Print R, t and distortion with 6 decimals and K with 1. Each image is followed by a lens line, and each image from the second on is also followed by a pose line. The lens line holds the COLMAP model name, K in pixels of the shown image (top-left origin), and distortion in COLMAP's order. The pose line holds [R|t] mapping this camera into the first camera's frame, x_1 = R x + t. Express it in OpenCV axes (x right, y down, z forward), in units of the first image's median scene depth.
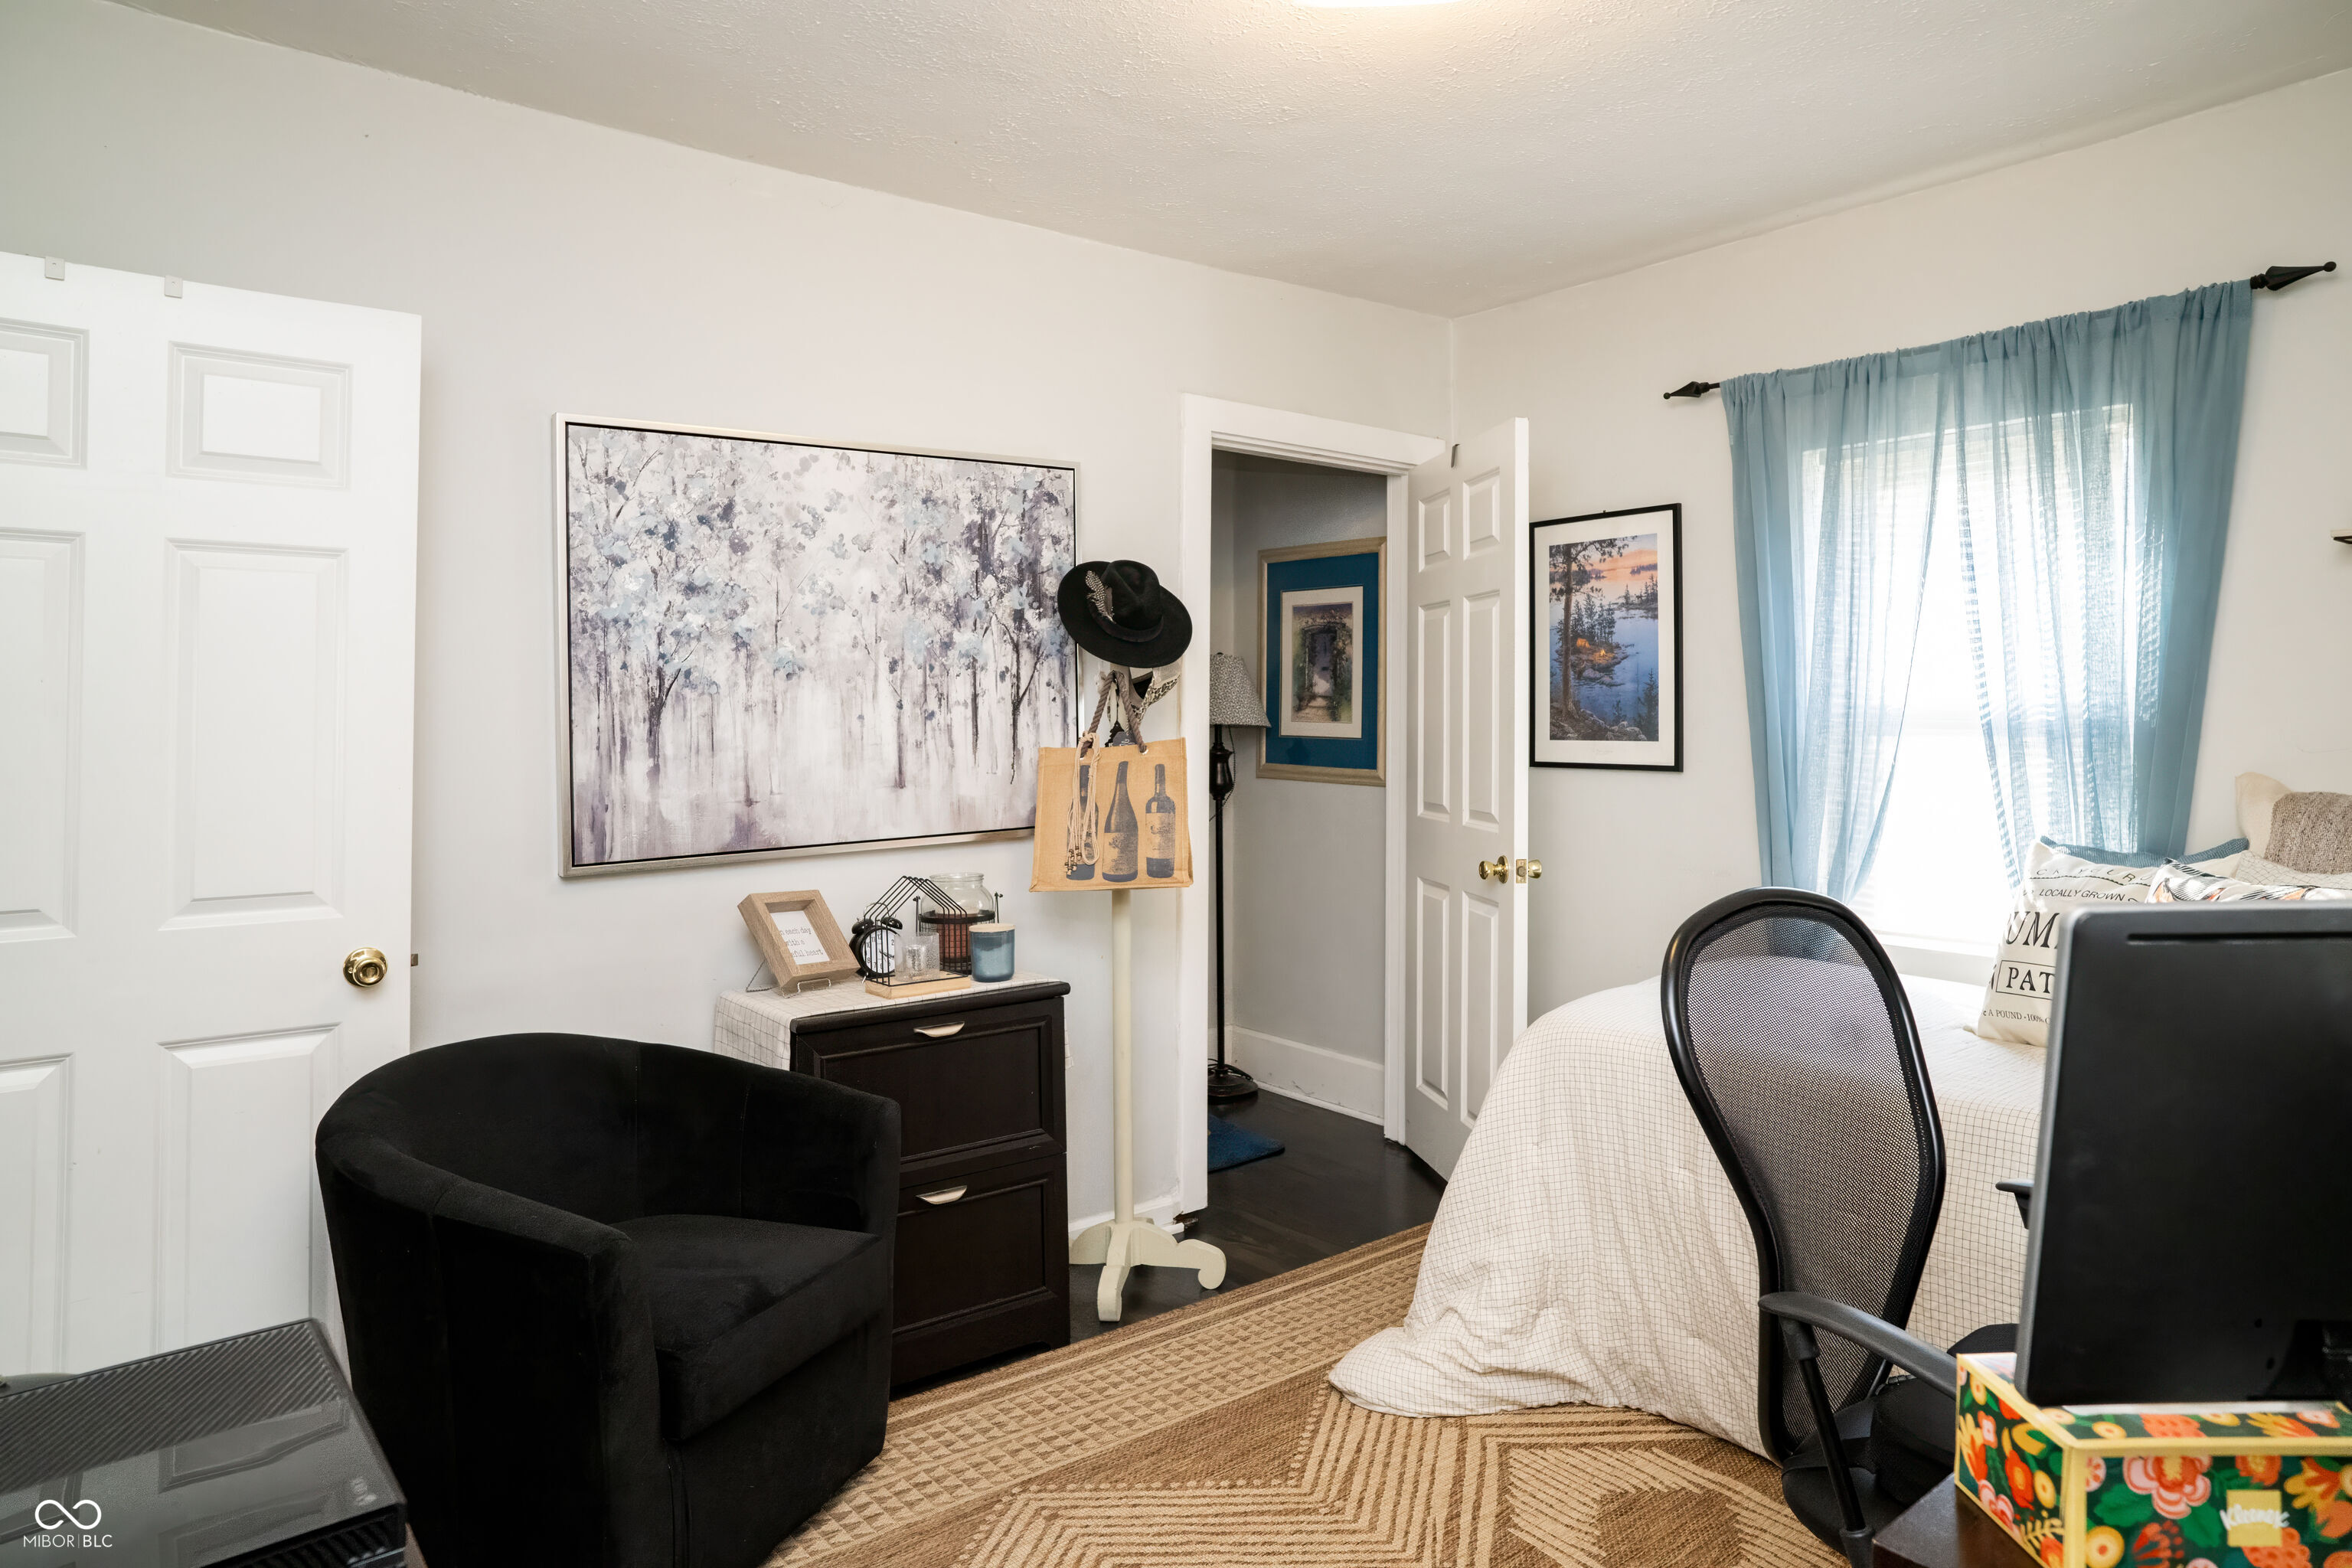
lens RADIAL K [[1454.0, 0, 1231.0], [0, 1454.0, 745.7], [0, 0, 1]] dist [-0.057174, 0.040646]
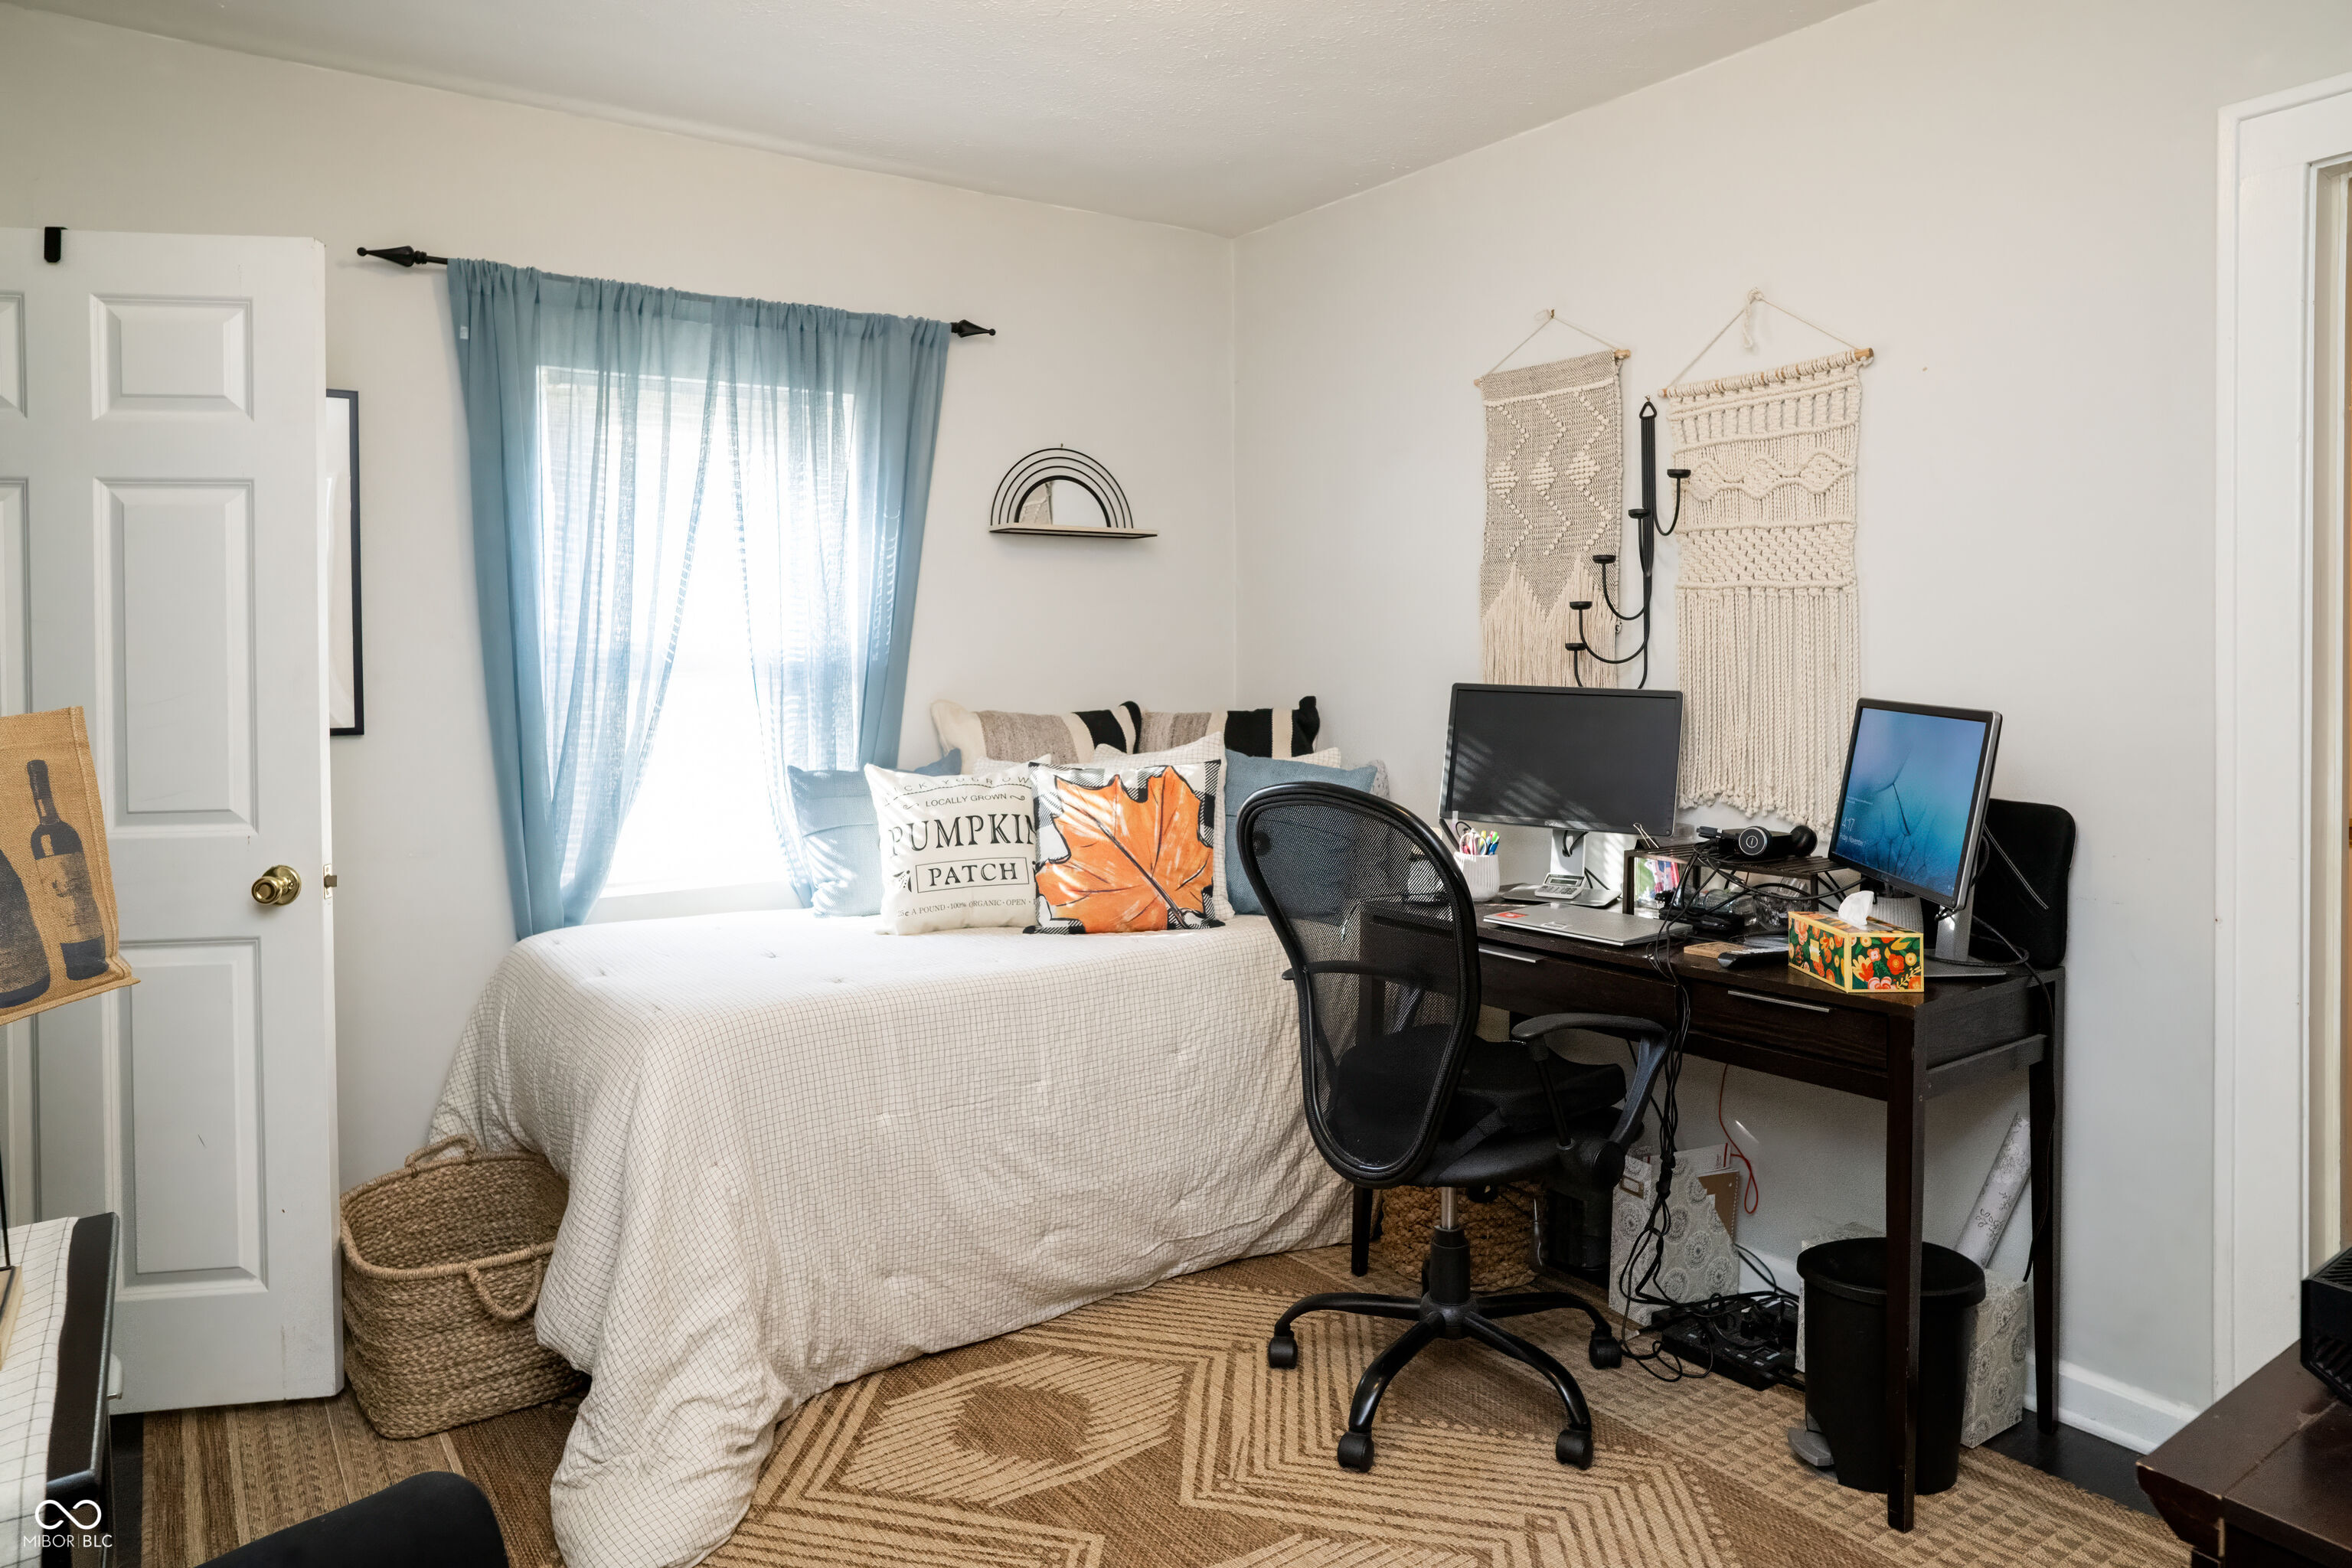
lens RADIAL K [[1519.6, 0, 1215.4], [0, 1519.6, 745.6], [0, 0, 1]] dist [-0.065113, 0.042277]
pose [[0.038521, -0.059490, 0.997485, -0.588733], [0.031196, 0.997811, 0.058305, -0.010588], [-0.998771, 0.028872, 0.040293, 0.609792]]
